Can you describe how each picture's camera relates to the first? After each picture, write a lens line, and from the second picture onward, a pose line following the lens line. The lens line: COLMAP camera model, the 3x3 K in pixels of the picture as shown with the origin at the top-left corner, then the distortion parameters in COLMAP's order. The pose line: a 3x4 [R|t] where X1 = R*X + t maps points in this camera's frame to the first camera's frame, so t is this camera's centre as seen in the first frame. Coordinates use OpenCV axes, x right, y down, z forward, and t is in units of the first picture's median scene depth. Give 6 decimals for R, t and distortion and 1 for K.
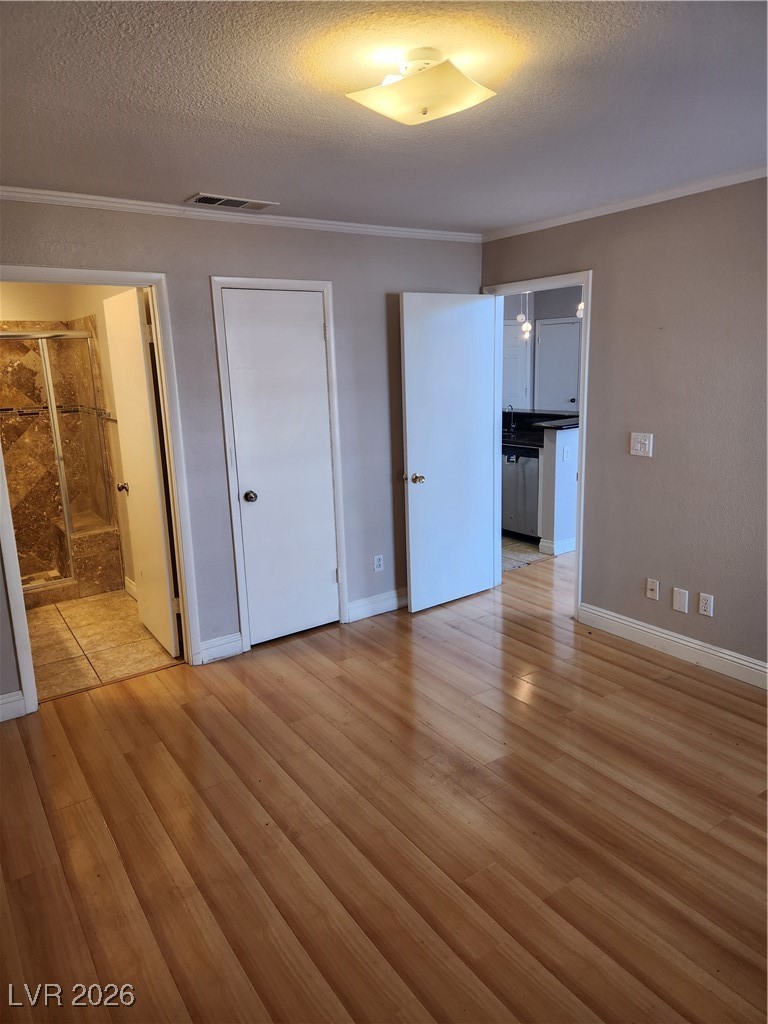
lens RADIAL K [[686.5, 0, 392.7], [0, 686.5, 509.1], [0, 0, 1]] dist [0.079451, -0.069902]
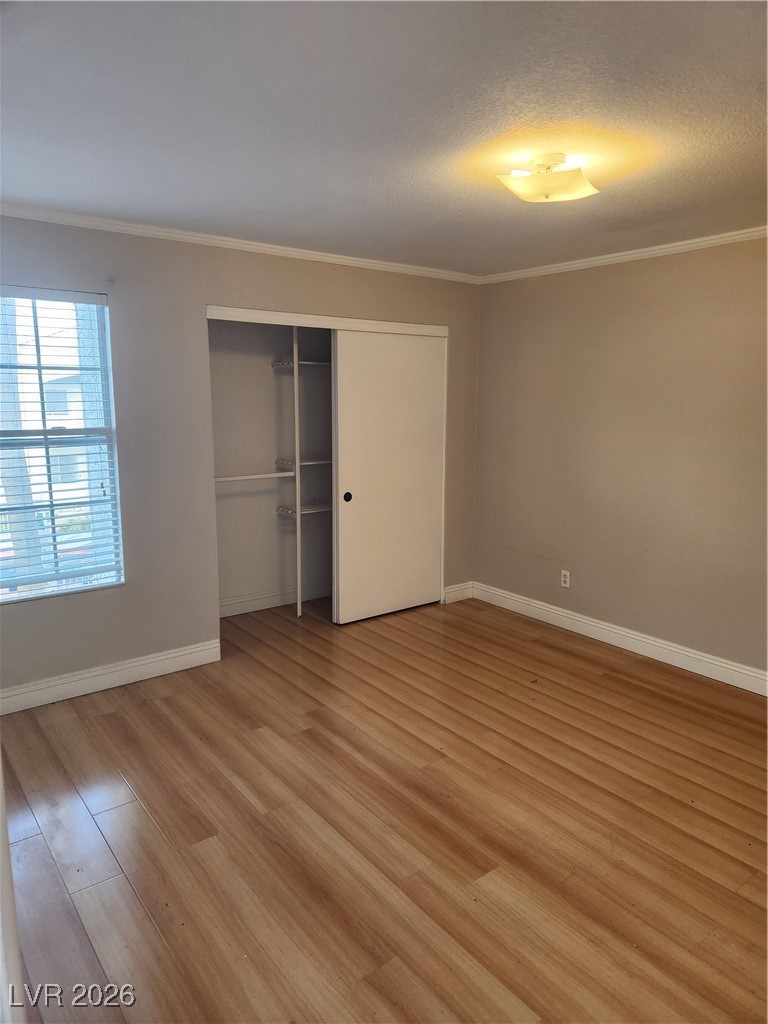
lens RADIAL K [[686.5, 0, 392.7], [0, 686.5, 509.1], [0, 0, 1]] dist [0.079451, -0.069902]
pose [[-0.998201, 0.041099, -0.043661, 0.281088], [0.021918, 0.927858, 0.372290, -0.344651], [0.055812, 0.370663, -0.927089, 1.625993]]
